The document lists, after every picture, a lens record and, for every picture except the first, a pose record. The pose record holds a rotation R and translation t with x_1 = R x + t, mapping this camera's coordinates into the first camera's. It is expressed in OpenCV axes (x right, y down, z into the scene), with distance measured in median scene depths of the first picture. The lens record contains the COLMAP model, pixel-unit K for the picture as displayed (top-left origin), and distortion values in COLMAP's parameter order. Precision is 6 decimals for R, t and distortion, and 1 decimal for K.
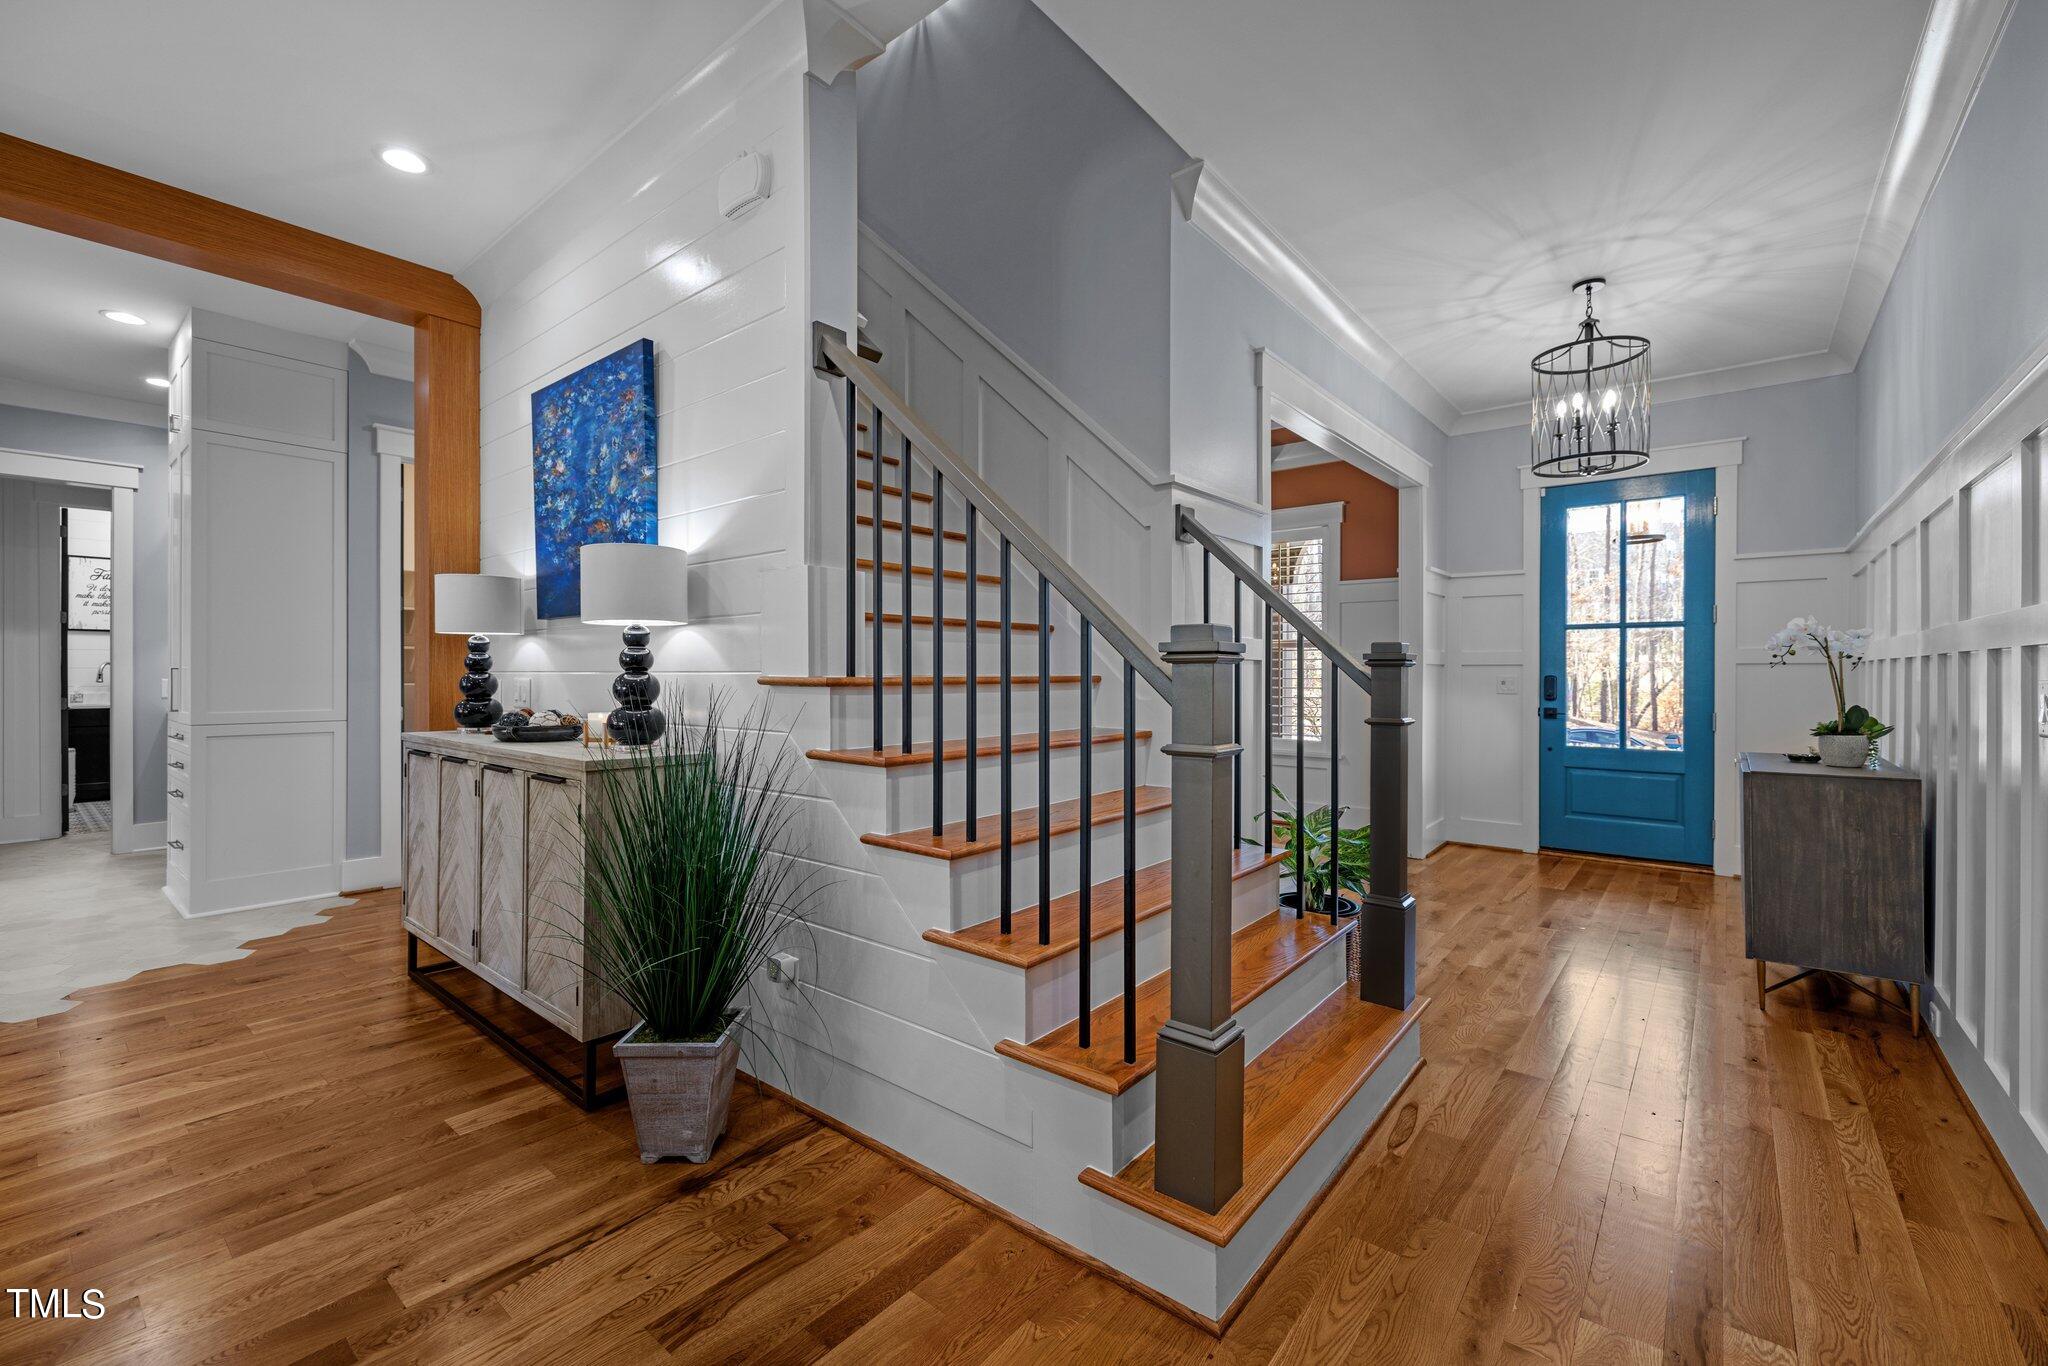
lens RADIAL K [[864.2, 0, 1005.2], [0, 864.2, 674.0], [0, 0, 1]] dist [0.002089, 0.000375]
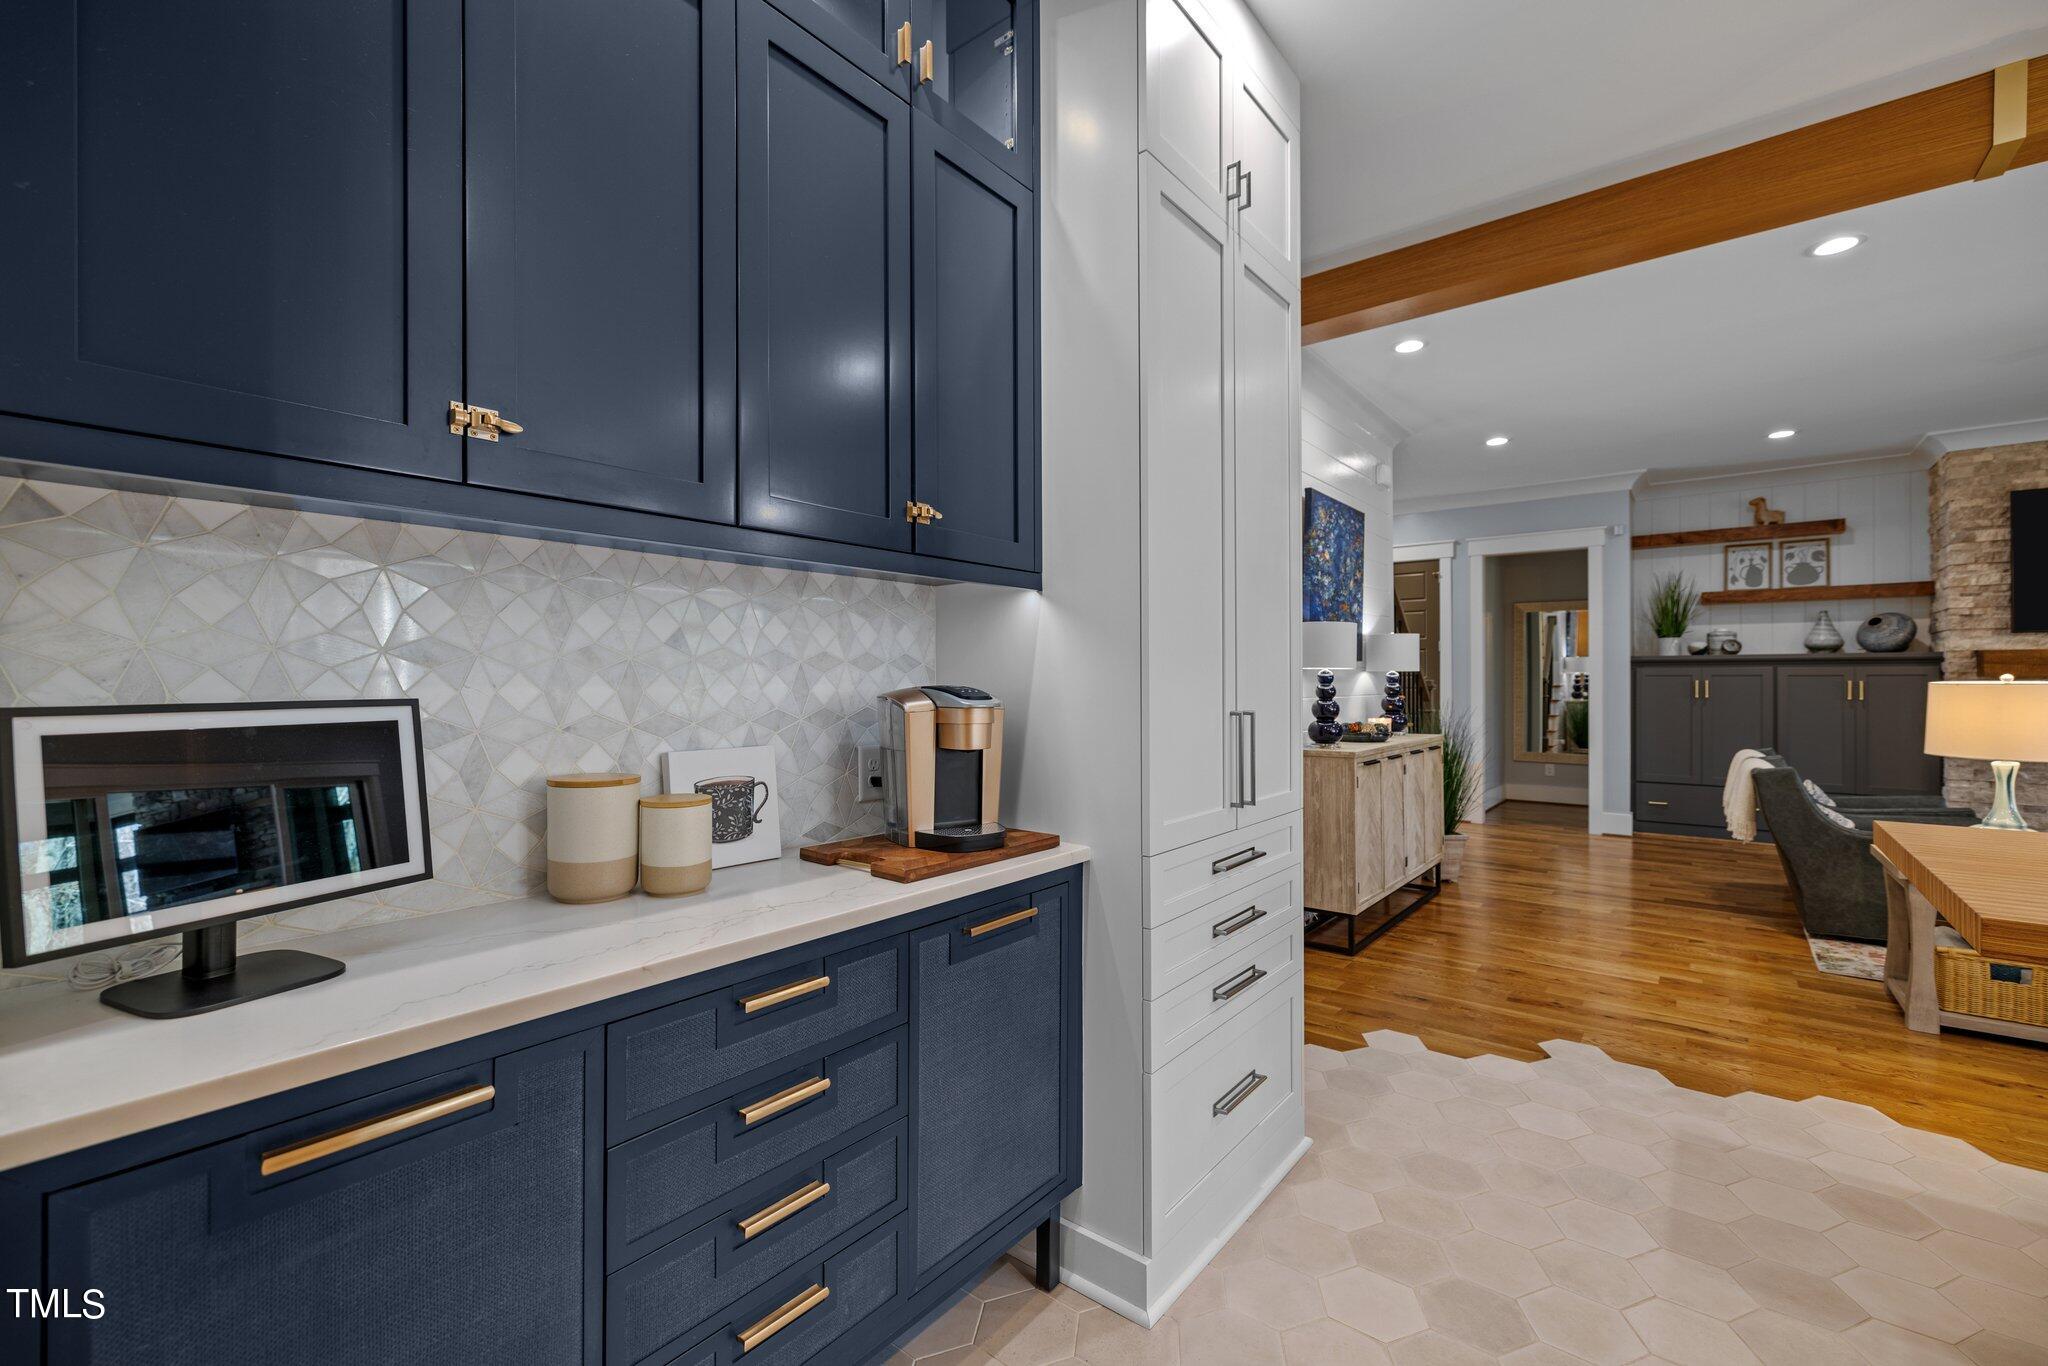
lens RADIAL K [[864.2, 0, 1022.2], [0, 864.2, 681.1], [0, 0, 1]] dist [0.002089, 0.000375]
pose [[-0.010641, -0.003008, 0.999939, -1.779160], [0.001992, 0.999993, 0.003029, -0.032718], [-0.999941, 0.002024, -0.010635, 1.387029]]
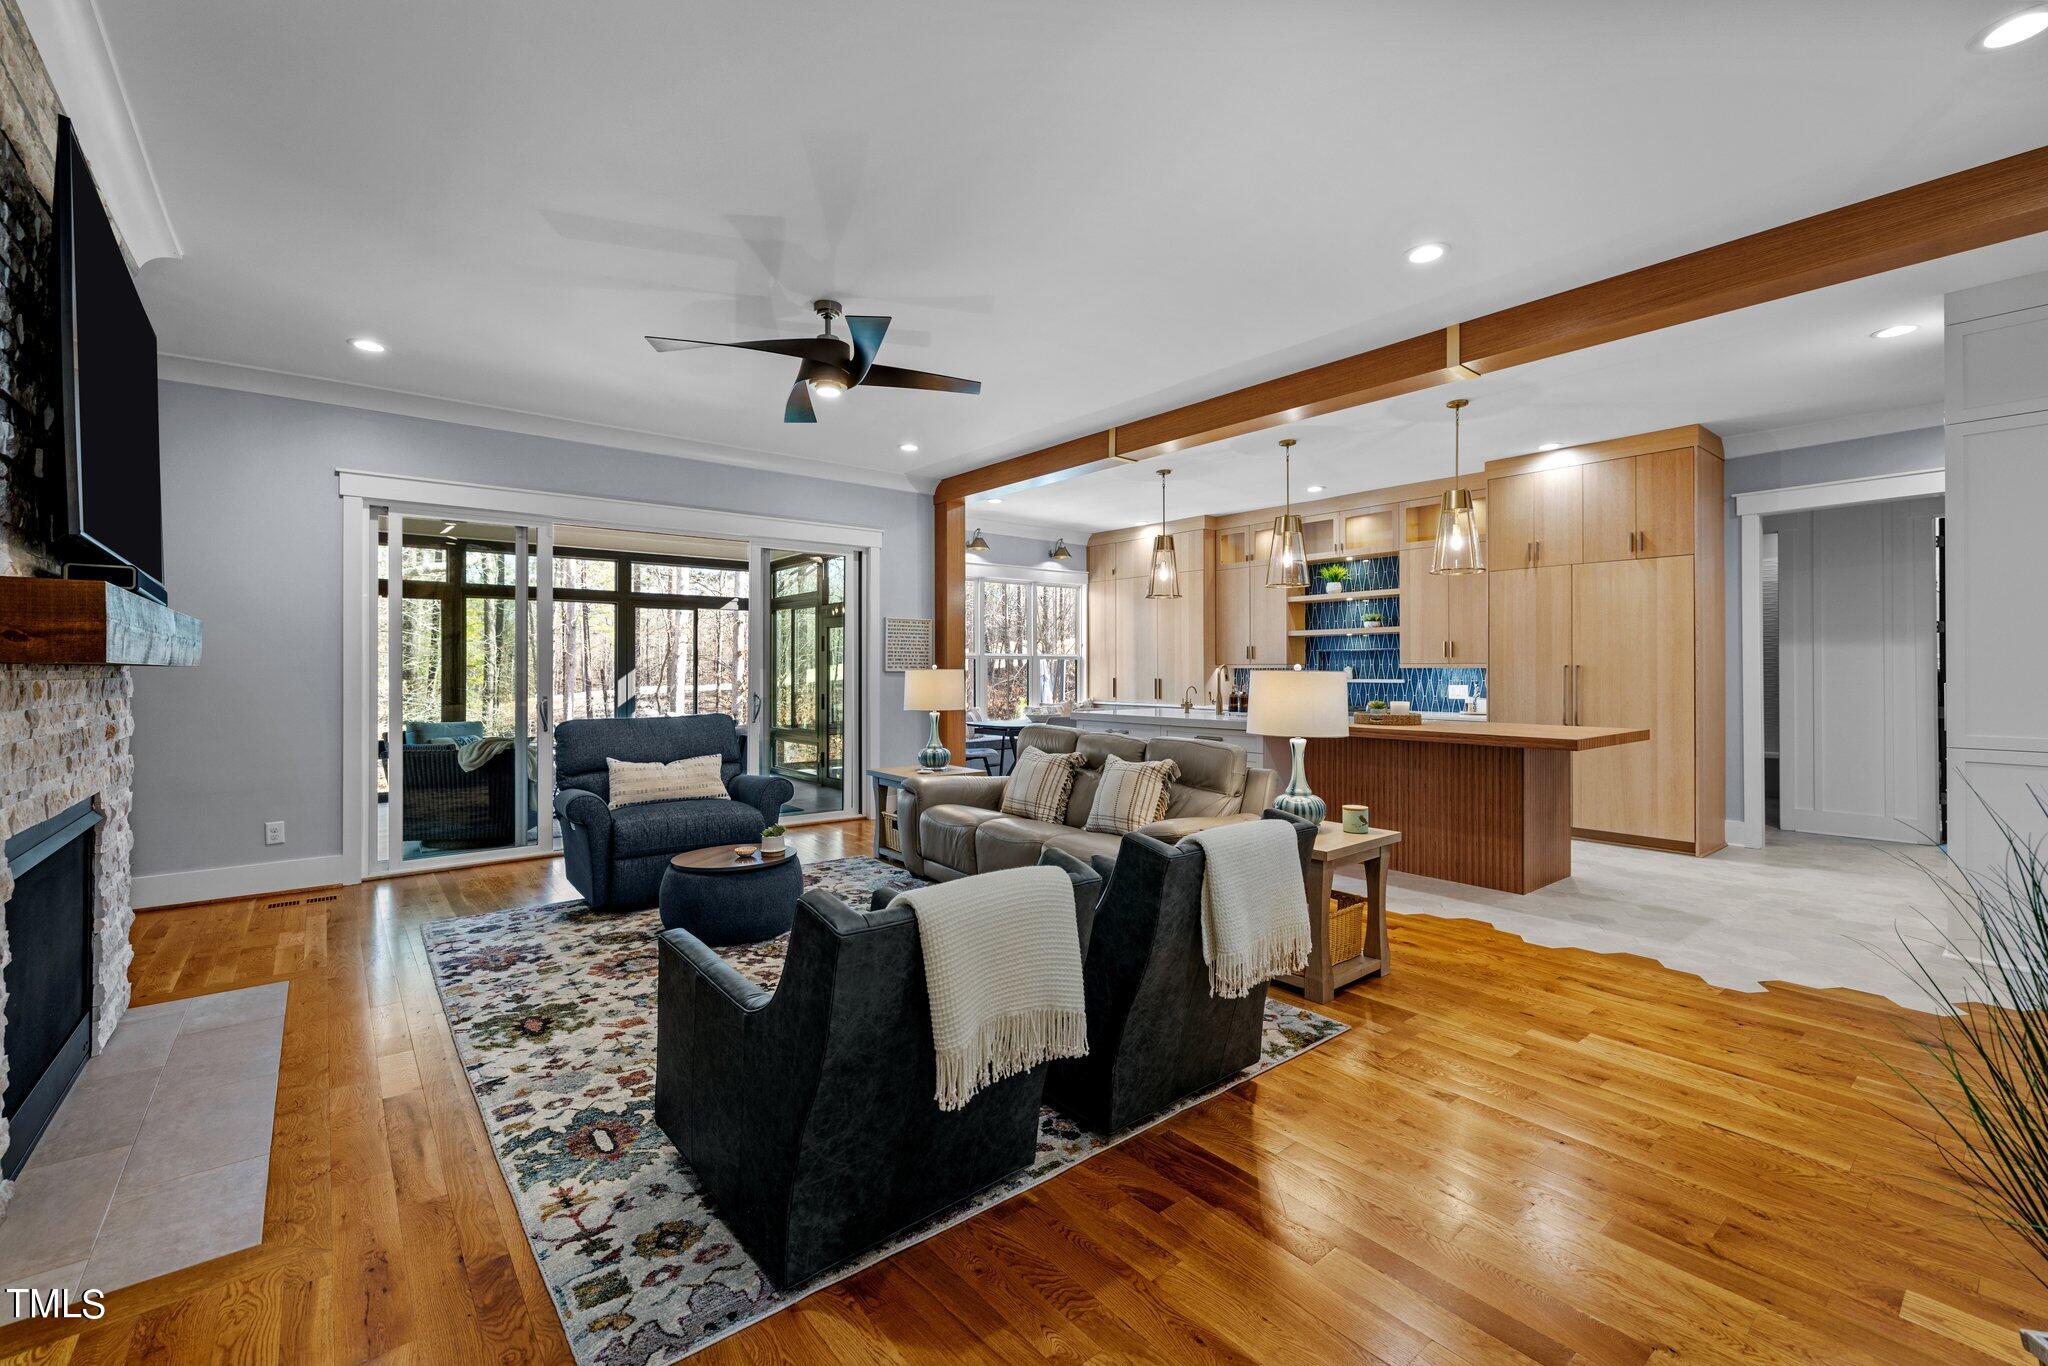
lens RADIAL K [[864.2, 0, 1018.0], [0, 864.2, 660.7], [0, 0, 1]] dist [0.002089, 0.000375]
pose [[-0.200719, -0.011313, -0.979584, 0.182939], [0.001808, 0.999927, -0.011919, -0.026506], [0.979647, -0.004164, -0.200684, 0.247080]]
